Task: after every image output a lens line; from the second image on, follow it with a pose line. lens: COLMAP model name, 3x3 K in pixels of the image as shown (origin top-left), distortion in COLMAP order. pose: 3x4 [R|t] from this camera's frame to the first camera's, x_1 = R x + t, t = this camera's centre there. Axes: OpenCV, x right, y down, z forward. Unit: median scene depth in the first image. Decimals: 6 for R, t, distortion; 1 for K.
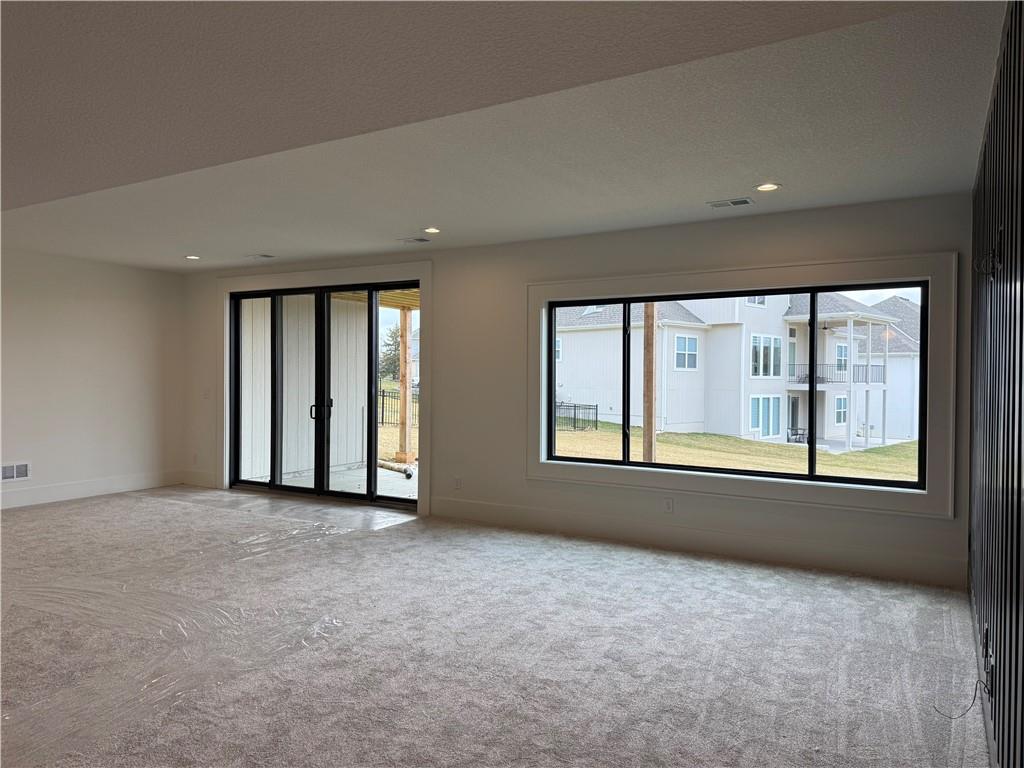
lens RADIAL K [[725.0, 0, 512.0], [0, 725.0, 384.0], [0, 0, 1]] dist [-0.013927, -0.005127]
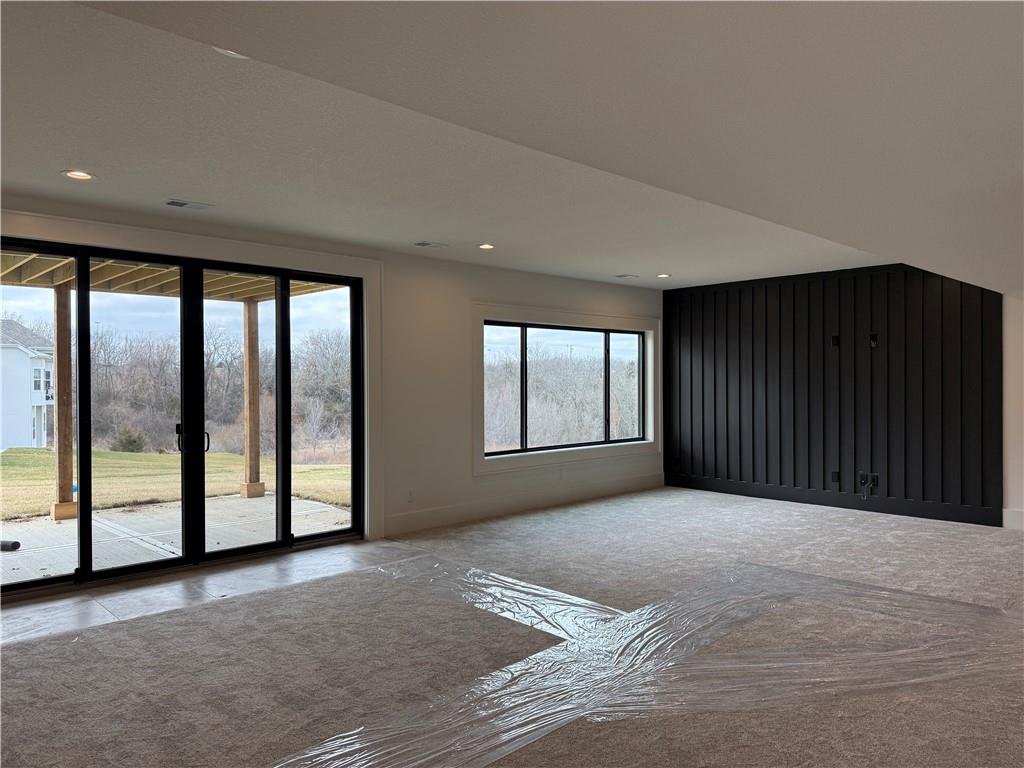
lens RADIAL K [[725.0, 0, 512.0], [0, 725.0, 384.0], [0, 0, 1]] dist [-0.013927, -0.005127]
pose [[0.248832, -0.013696, 0.968450, -0.844466], [0.018513, 0.999785, 0.009383, -0.017355], [-0.968370, 0.015594, 0.249032, 0.538122]]
